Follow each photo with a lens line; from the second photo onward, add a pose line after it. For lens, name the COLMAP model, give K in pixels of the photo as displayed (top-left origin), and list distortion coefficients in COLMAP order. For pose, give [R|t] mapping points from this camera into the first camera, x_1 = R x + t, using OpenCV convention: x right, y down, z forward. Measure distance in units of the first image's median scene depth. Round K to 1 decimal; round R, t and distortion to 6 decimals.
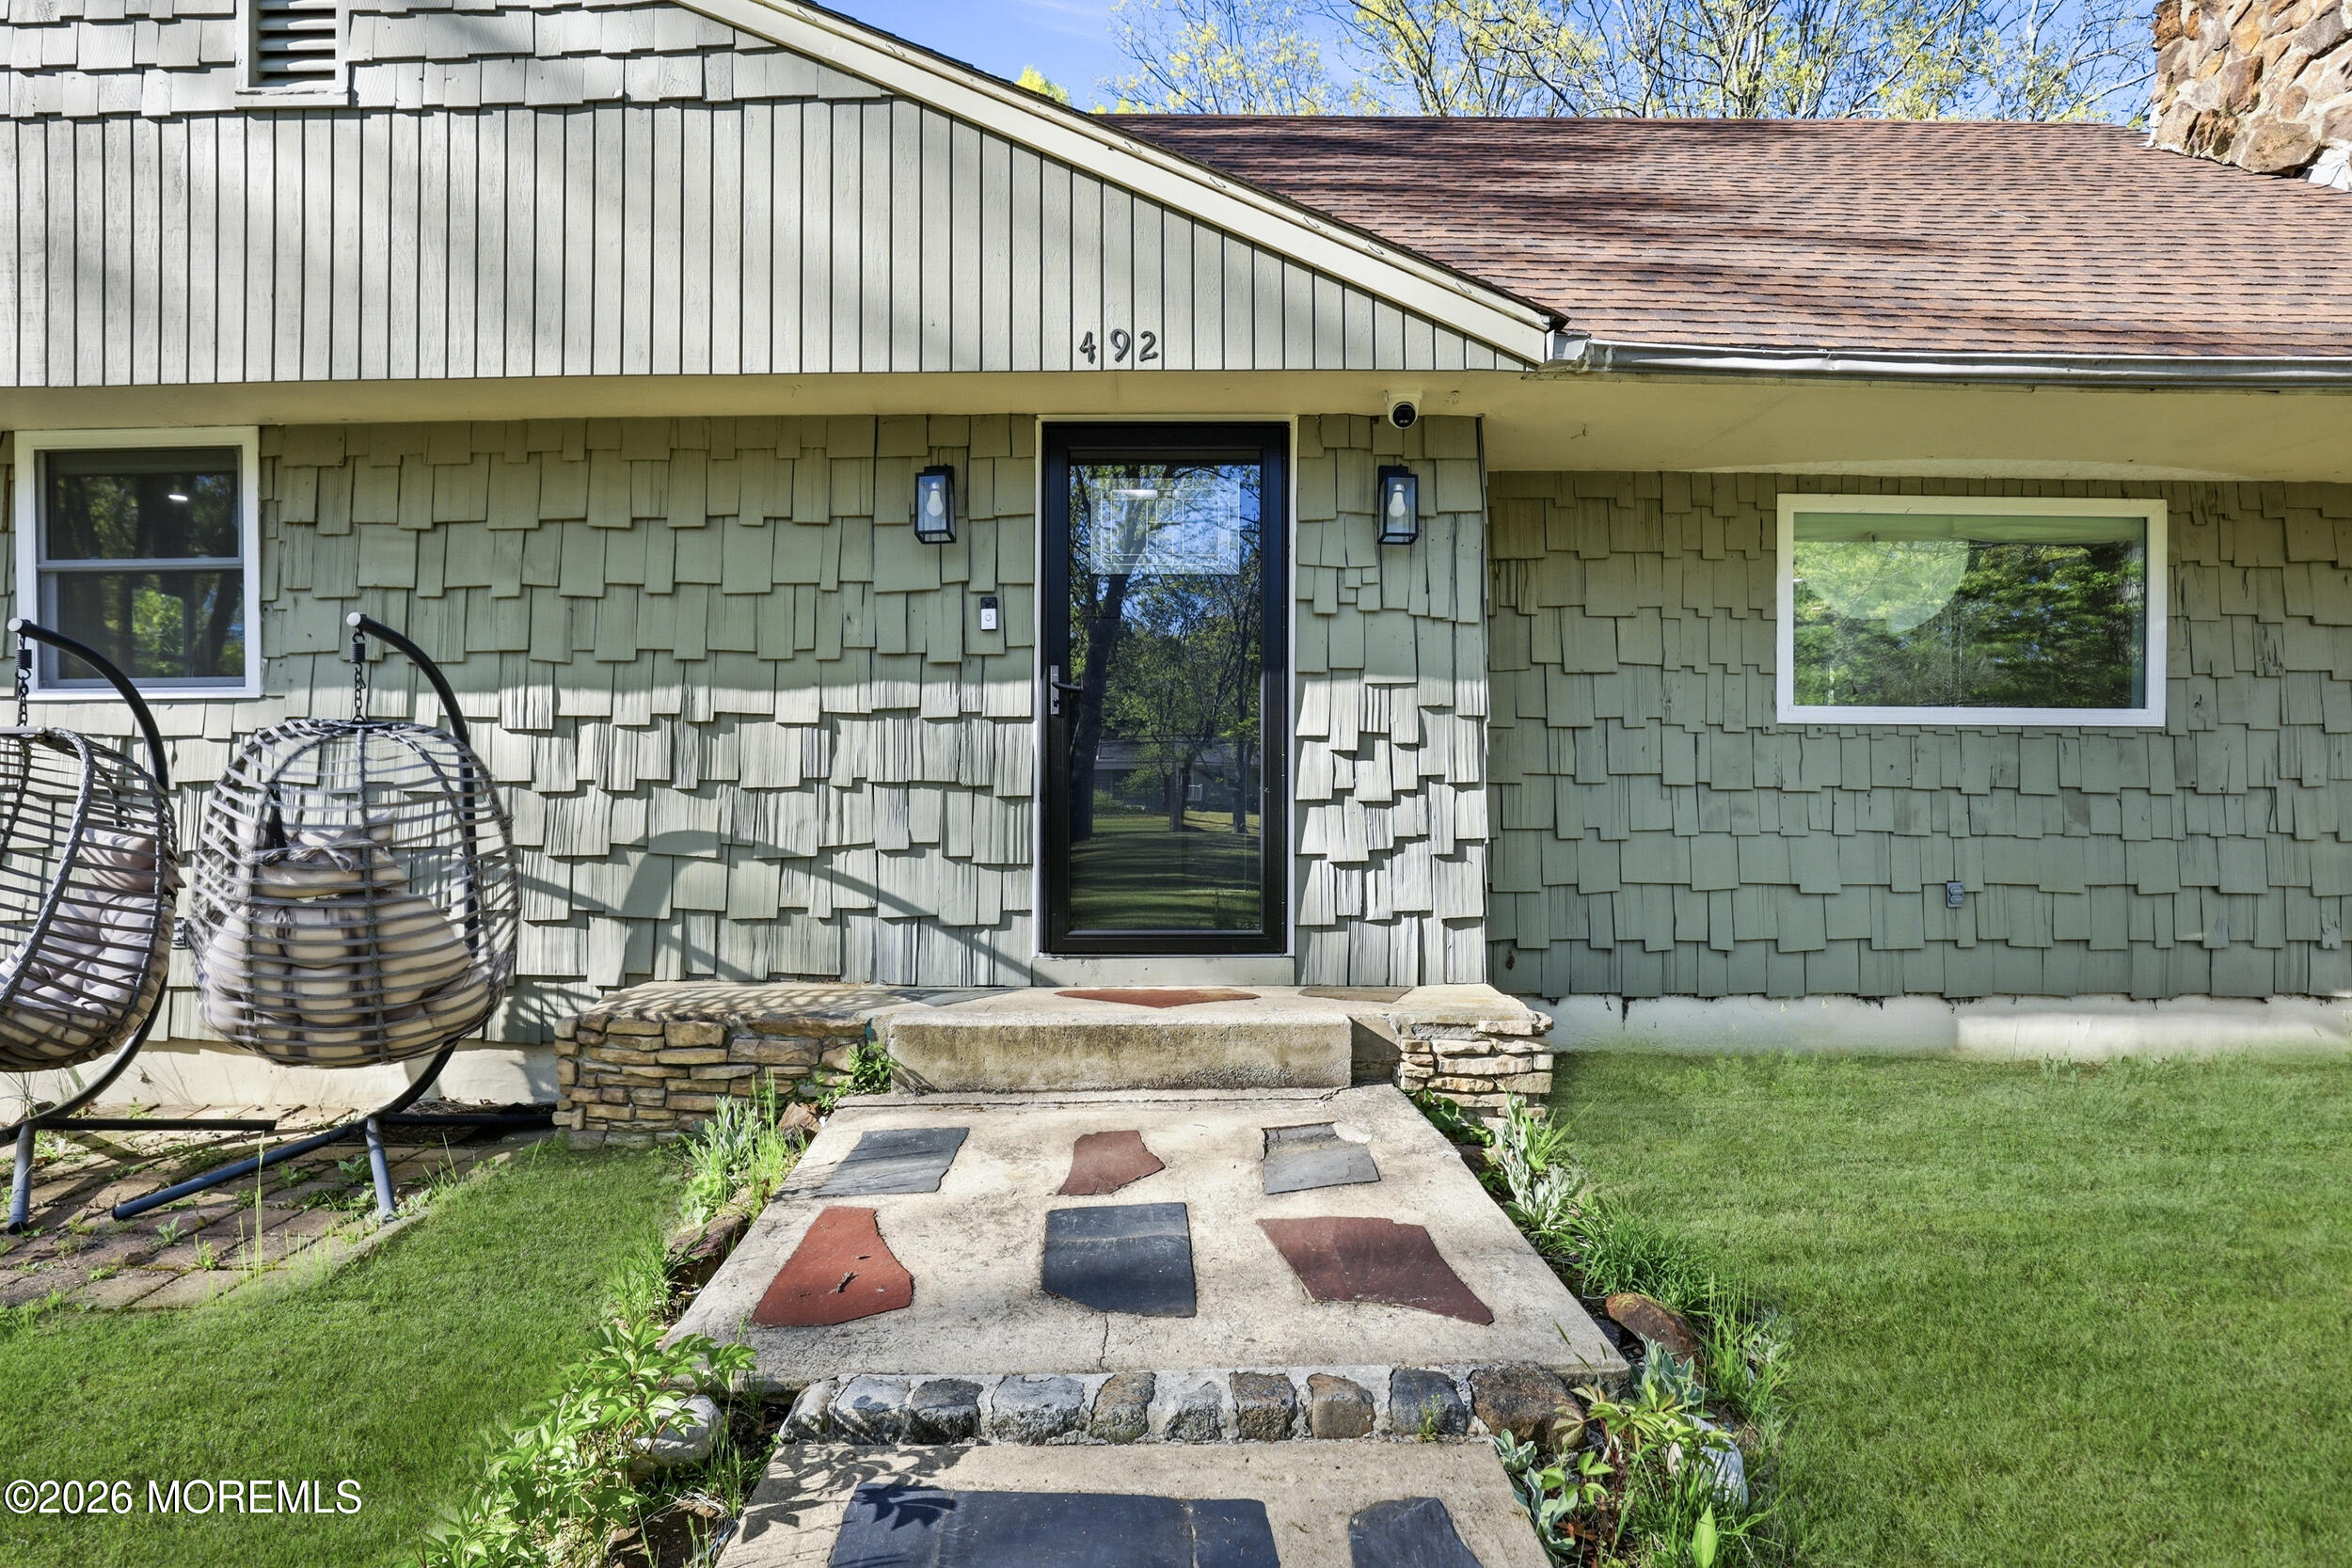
lens RADIAL K [[1070.7, 0, 1170.8], [0, 1070.7, 803.8], [0, 0, 1]] dist [-0.030372, 0.002654]
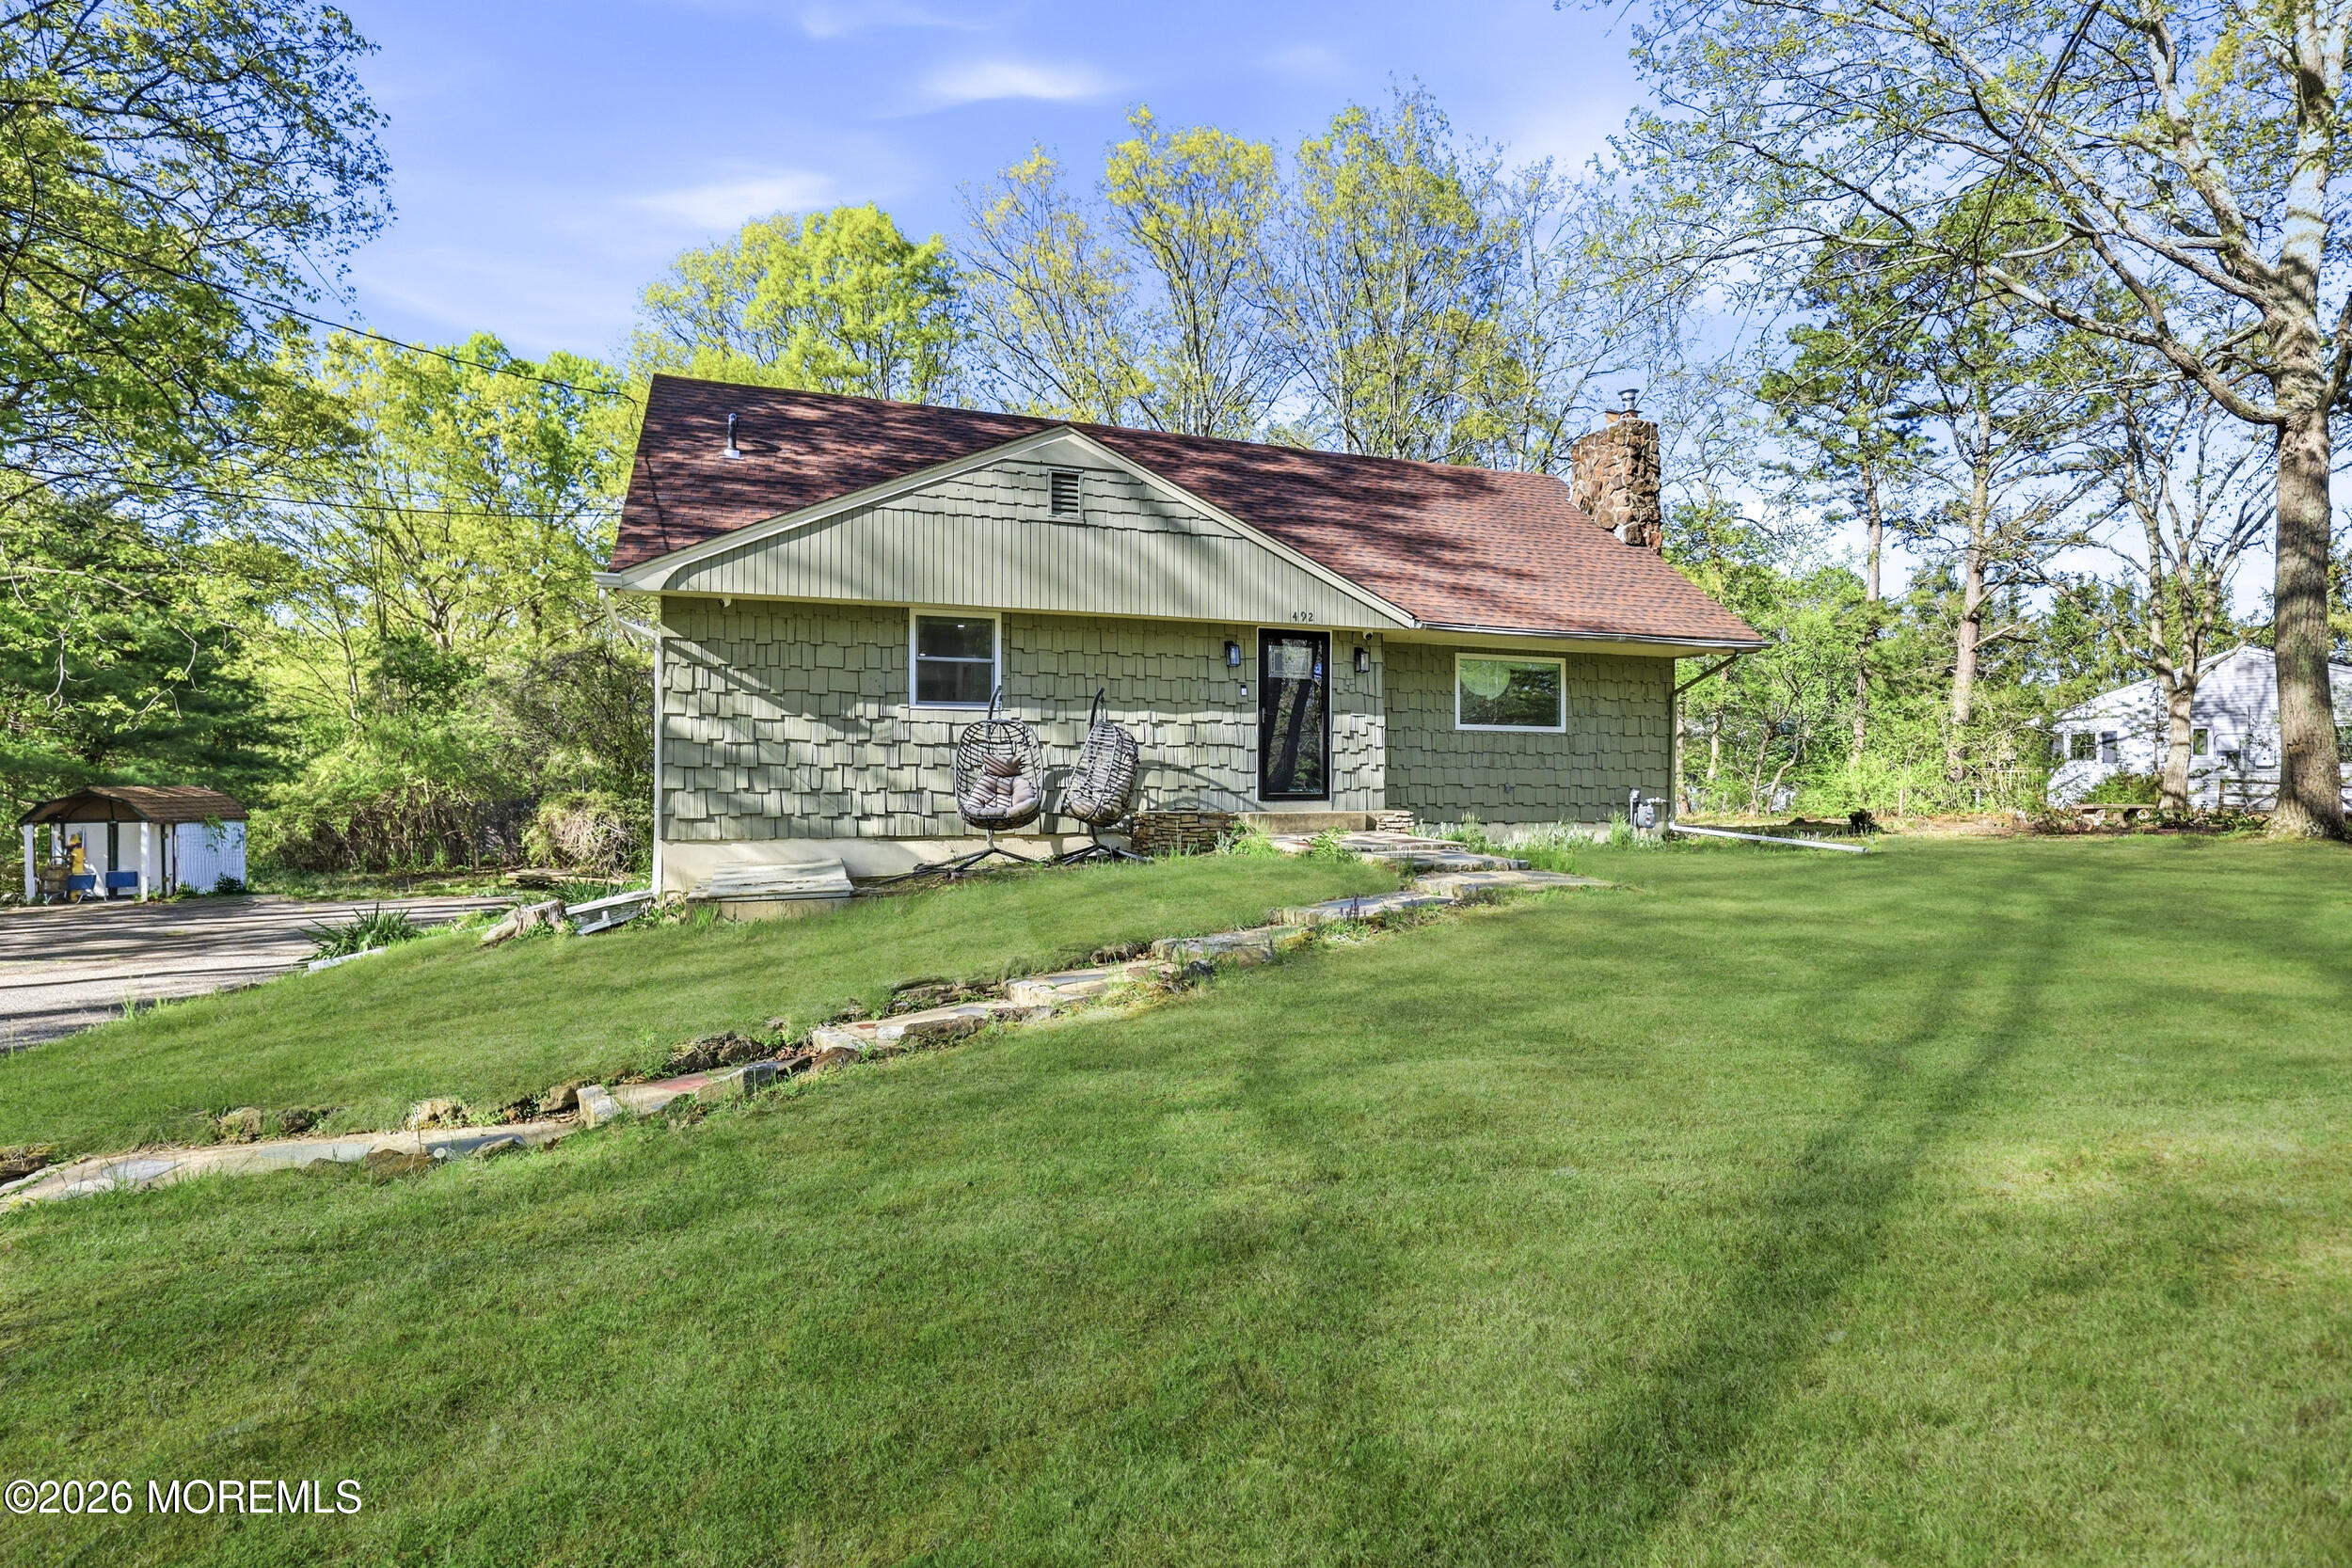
lens RADIAL K [[1070.7, 0, 1171.5], [0, 1070.7, 784.4], [0, 0, 1]] dist [-0.030372, 0.002654]
pose [[0.937983, 0.000159, 0.346682, -1.417440], [0.007533, 0.999754, -0.020839, 0.154921], [-0.346600, 0.022158, 0.937751, -1.784813]]
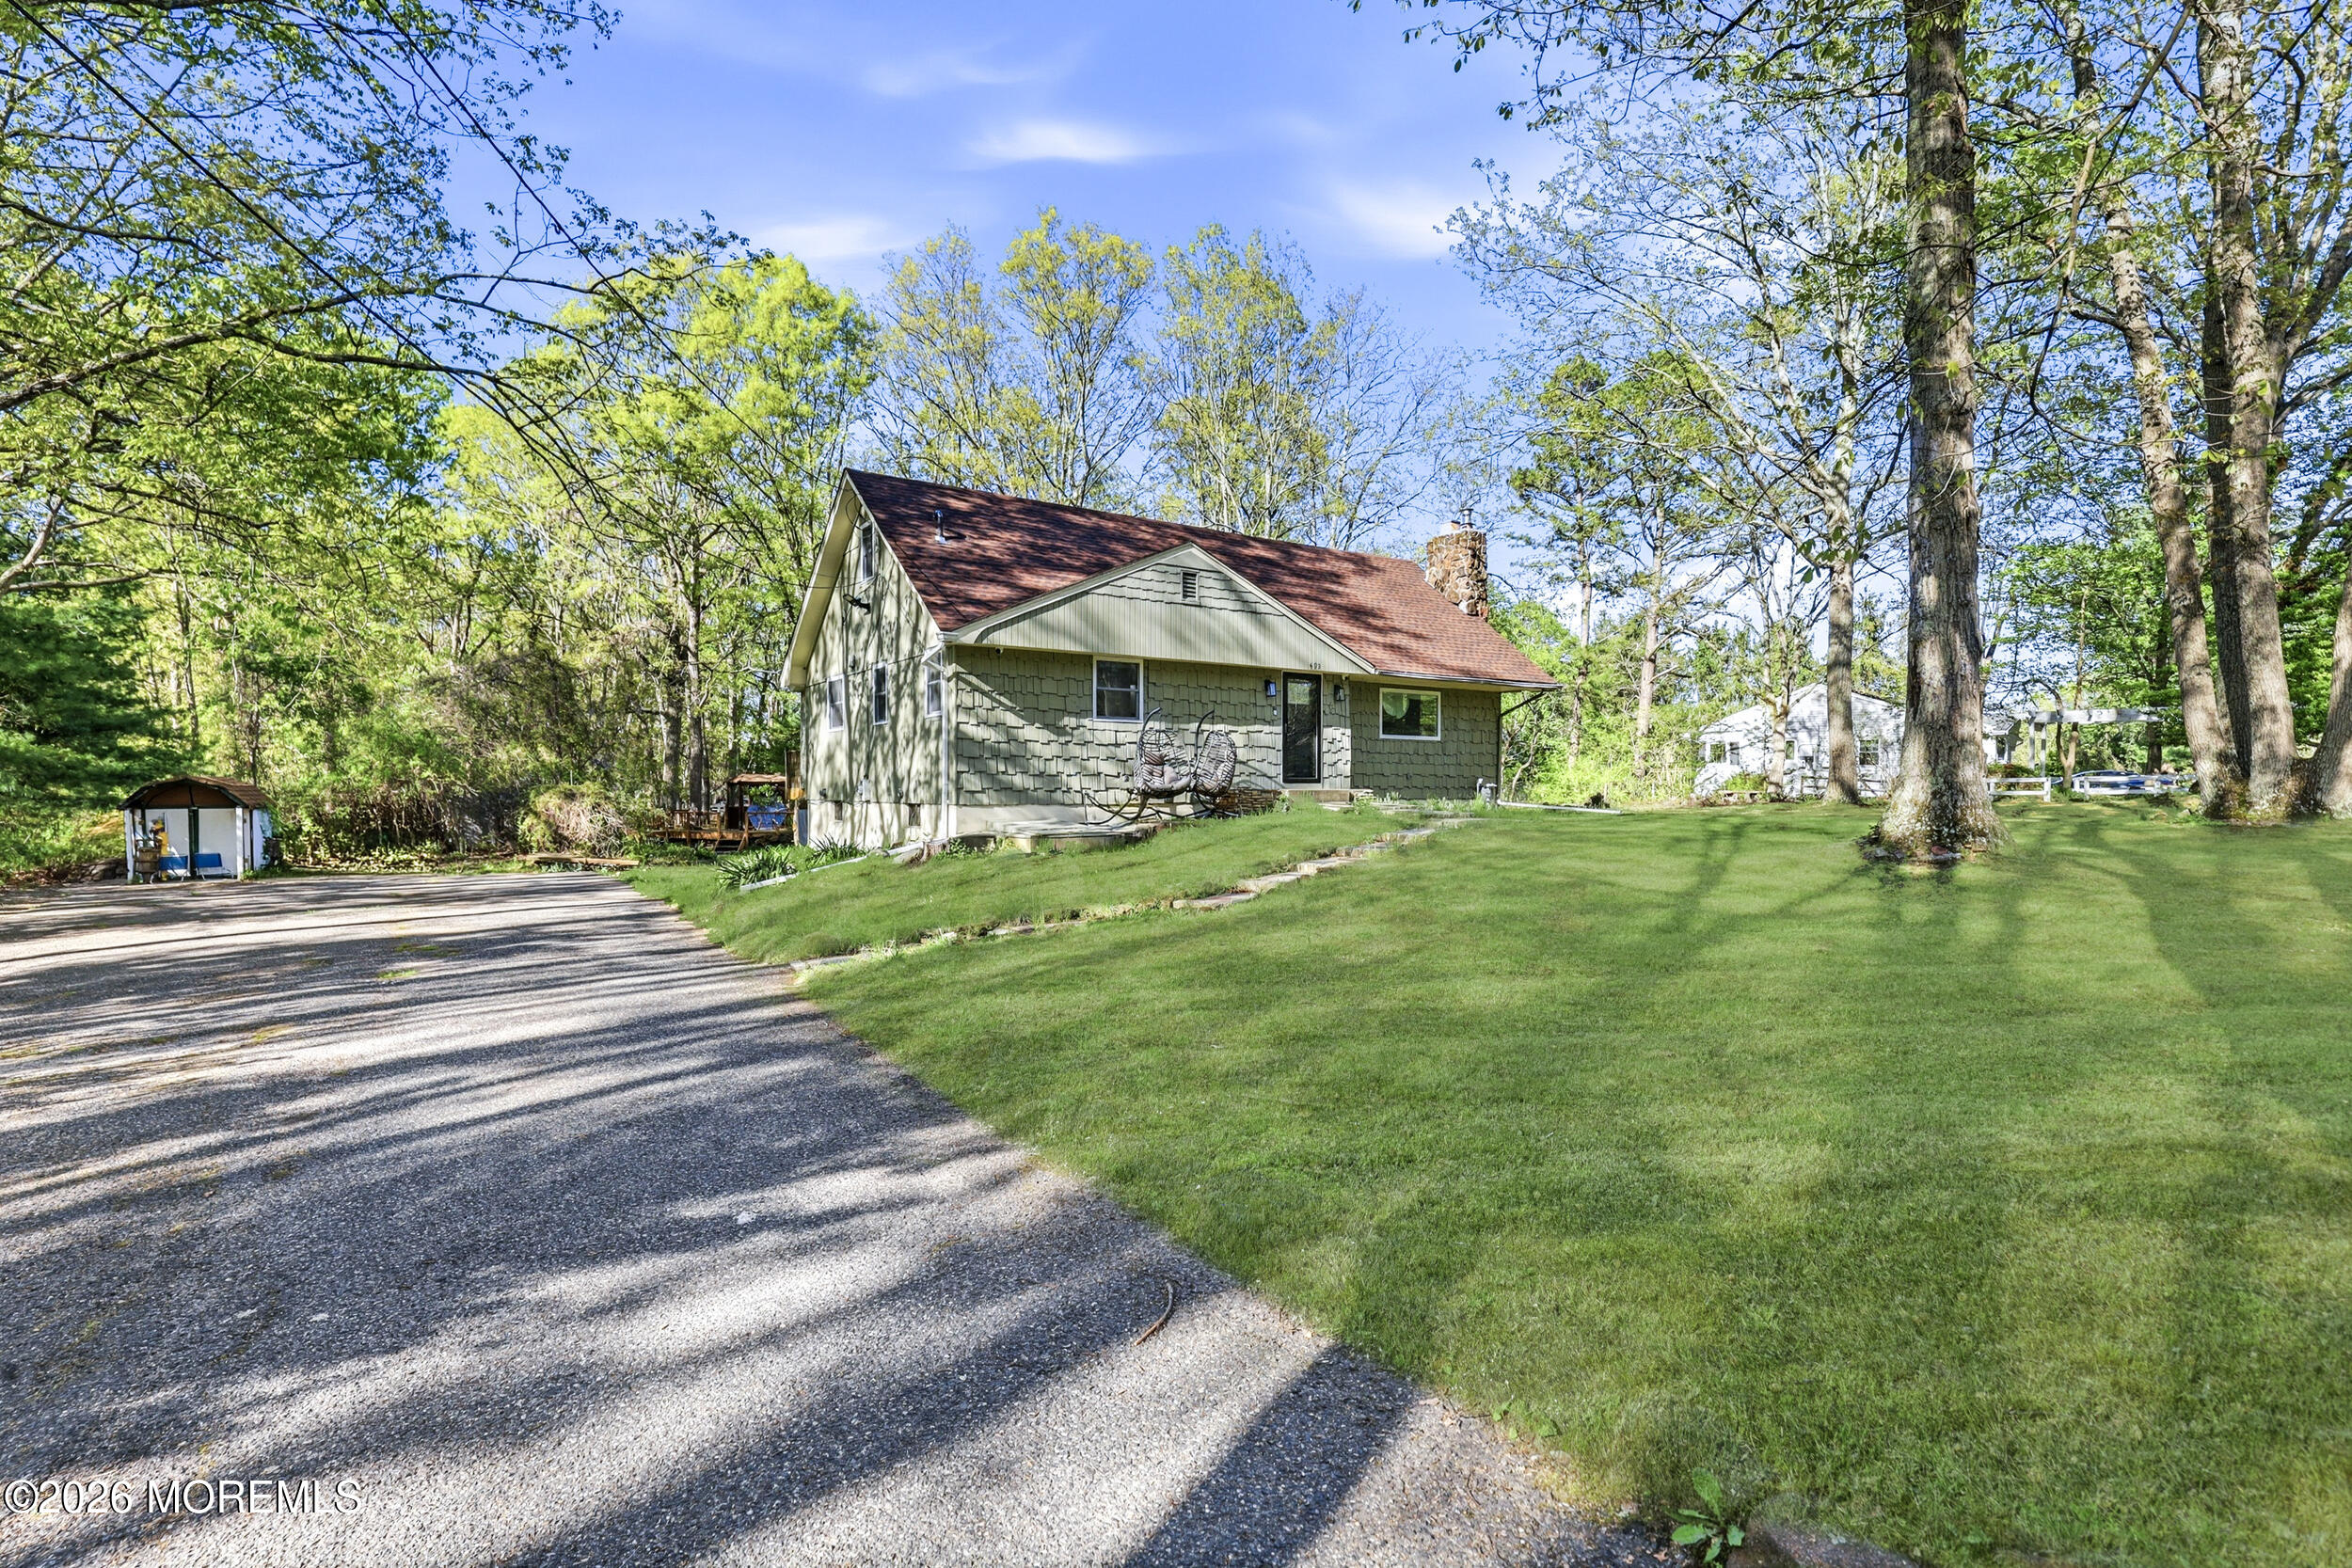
lens RADIAL K [[1070.7, 0, 1180.1], [0, 1070.7, 802.7], [0, 0, 1]] dist [-0.030372, 0.002654]
pose [[0.819404, -0.008712, 0.573150, -3.229078], [0.012391, 0.999920, -0.002515, 0.236201], [-0.573082, 0.009163, 0.819447, -2.640707]]
